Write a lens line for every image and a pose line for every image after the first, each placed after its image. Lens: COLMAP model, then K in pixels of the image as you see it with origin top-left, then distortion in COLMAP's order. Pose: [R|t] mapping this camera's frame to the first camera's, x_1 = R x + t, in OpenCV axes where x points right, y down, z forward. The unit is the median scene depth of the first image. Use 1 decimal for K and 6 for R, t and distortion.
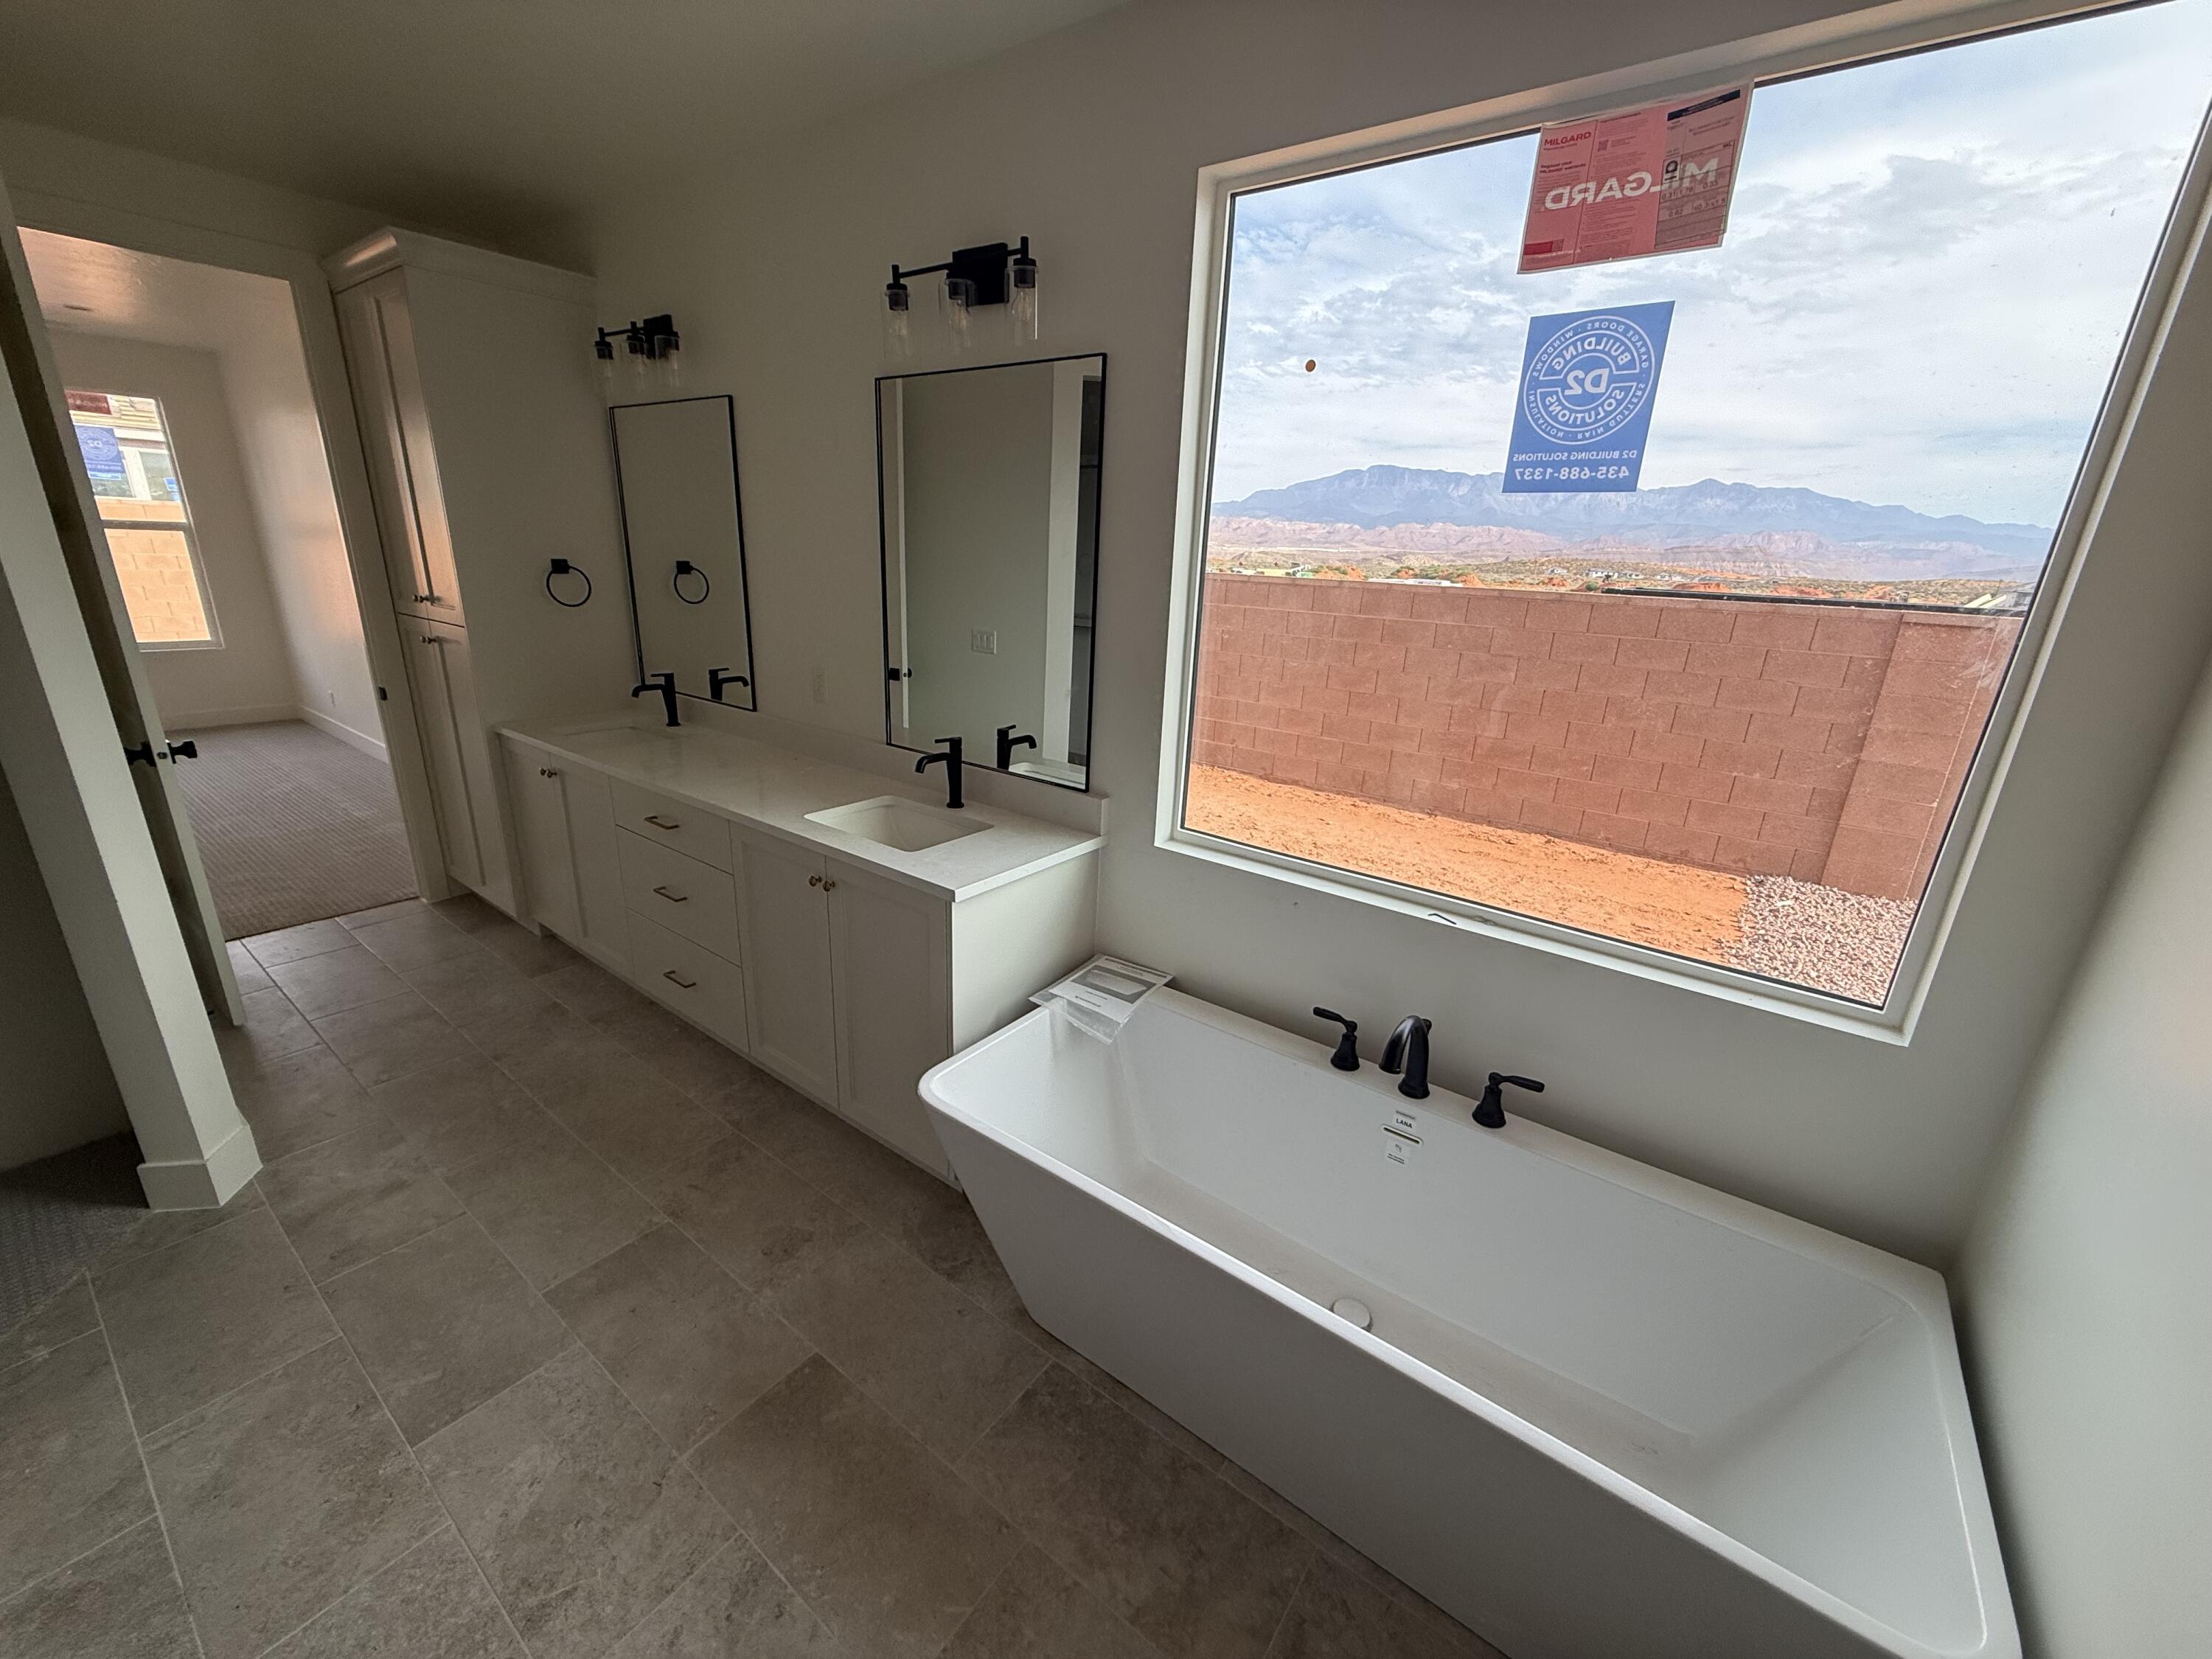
lens RADIAL K [[878.9, 0, 1098.8], [0, 878.9, 831.1], [0, 0, 1]] dist [0.001201, 0.000210]
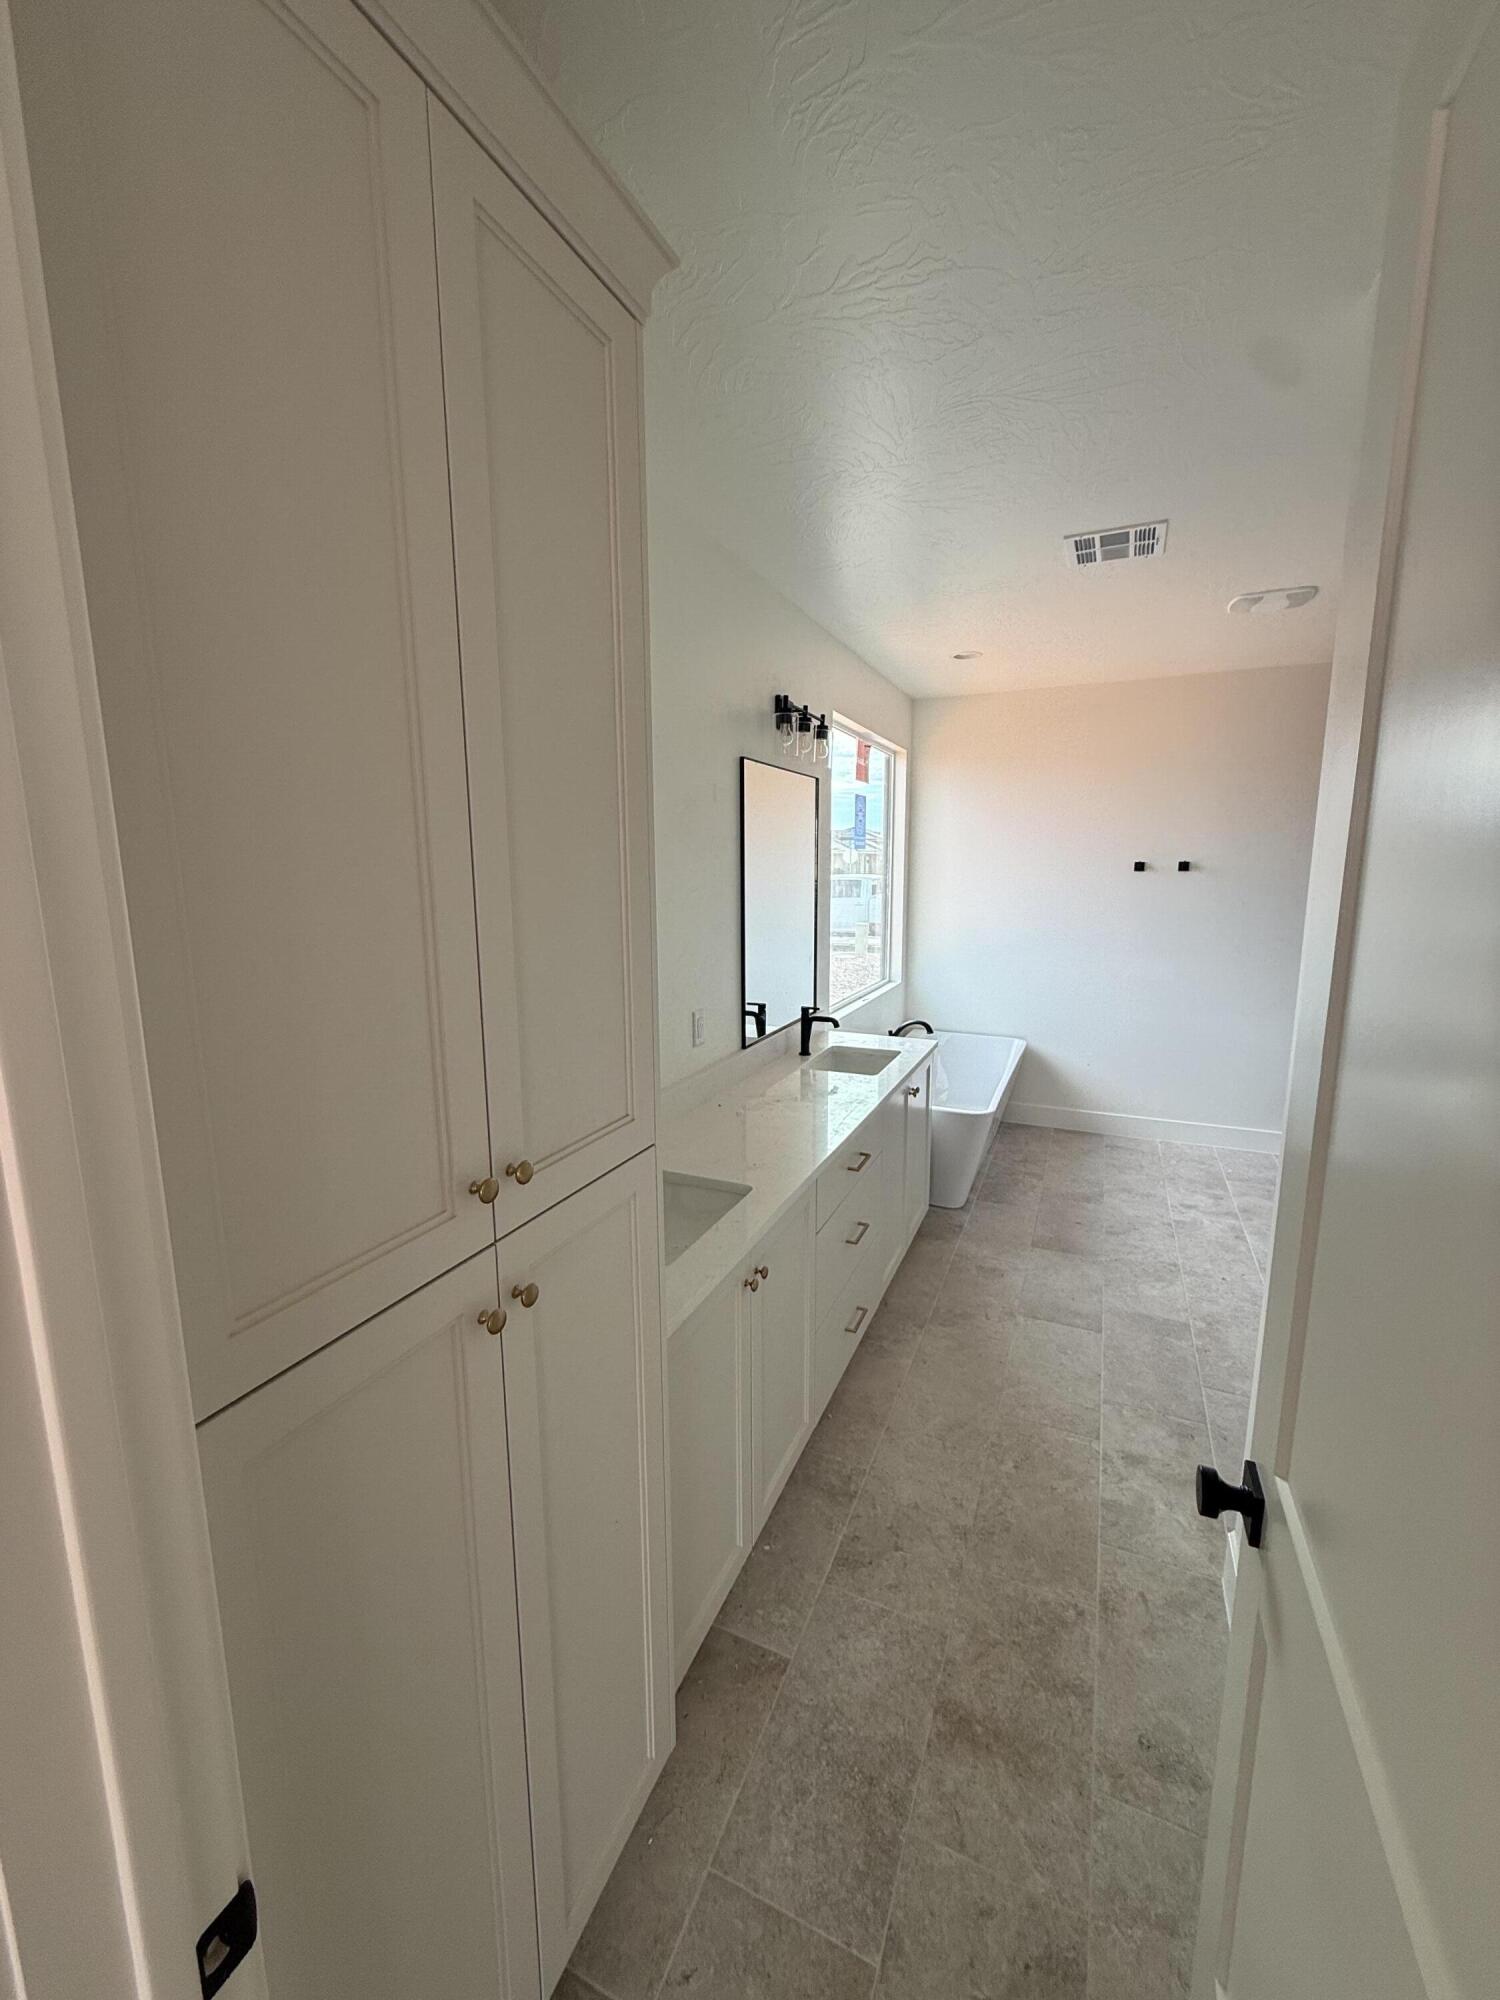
lens RADIAL K [[794.7, 0, 745.7], [0, 794.7, 996.5], [0, 0, 1]] dist [0.001201, 0.000210]
pose [[-0.224586, -0.196122, 0.954514, -1.921931], [0.290955, 0.921358, 0.257767, -0.672793], [-0.930003, 0.335612, -0.149861, 1.764962]]
